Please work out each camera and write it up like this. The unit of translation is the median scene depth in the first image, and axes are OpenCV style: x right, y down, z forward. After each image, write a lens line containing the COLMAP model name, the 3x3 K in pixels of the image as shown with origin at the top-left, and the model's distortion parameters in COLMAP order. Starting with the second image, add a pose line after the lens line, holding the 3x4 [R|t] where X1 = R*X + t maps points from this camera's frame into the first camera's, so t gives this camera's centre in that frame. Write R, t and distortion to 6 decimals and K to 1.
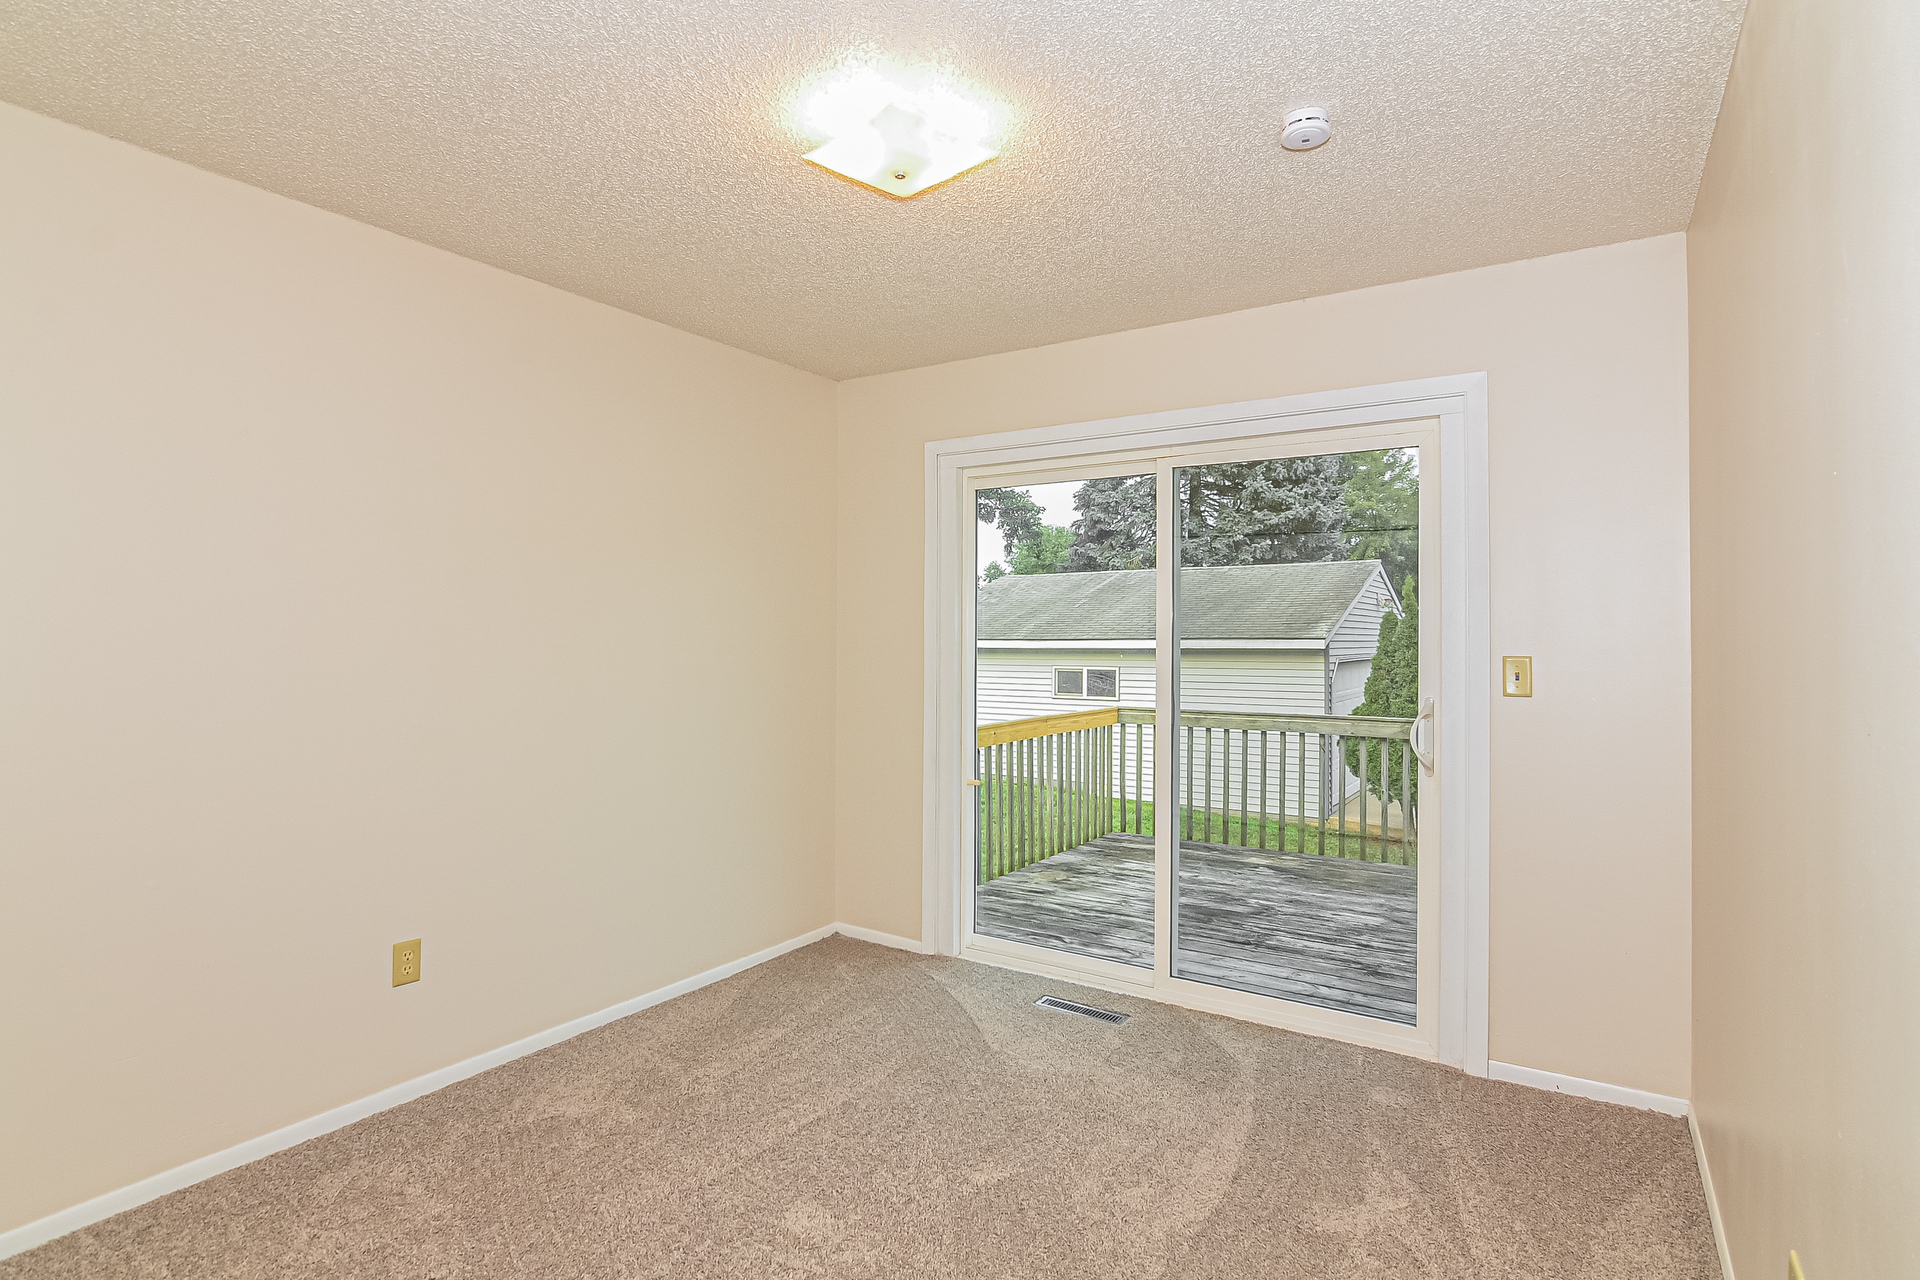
lens RADIAL K [[951.4, 0, 966.2], [0, 951.4, 636.0], [0, 0, 1]] dist [-0.029759, 0.002945]
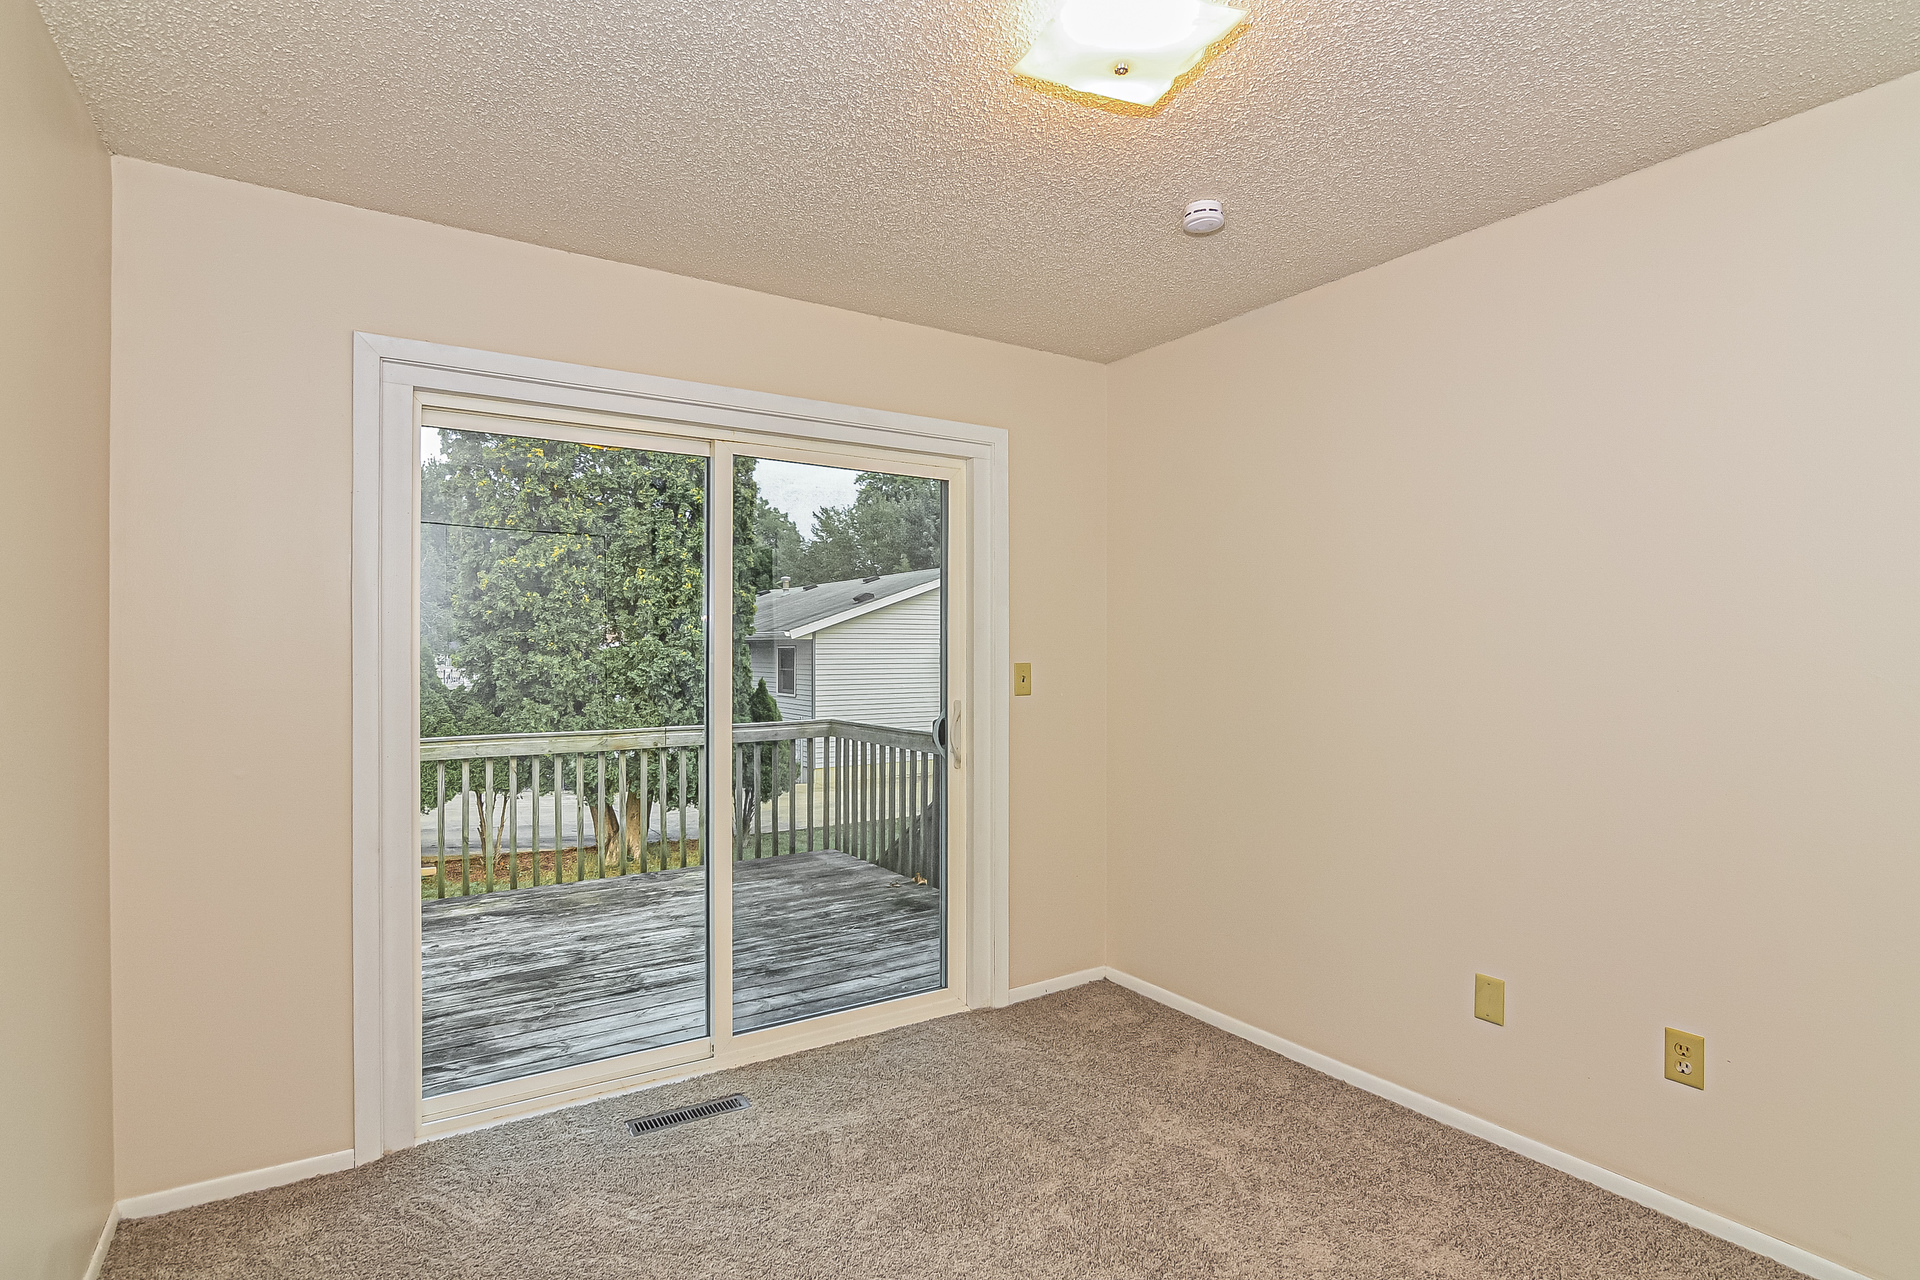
lens RADIAL K [[951.4, 0, 959.5], [0, 951.4, 645.7], [0, 0, 1]] dist [-0.029759, 0.002945]
pose [[0.406977, -0.002779, 0.913434, -0.352072], [0.001312, 0.999996, 0.002458, -0.001820], [-0.913438, 0.000198, 0.406979, 0.320110]]
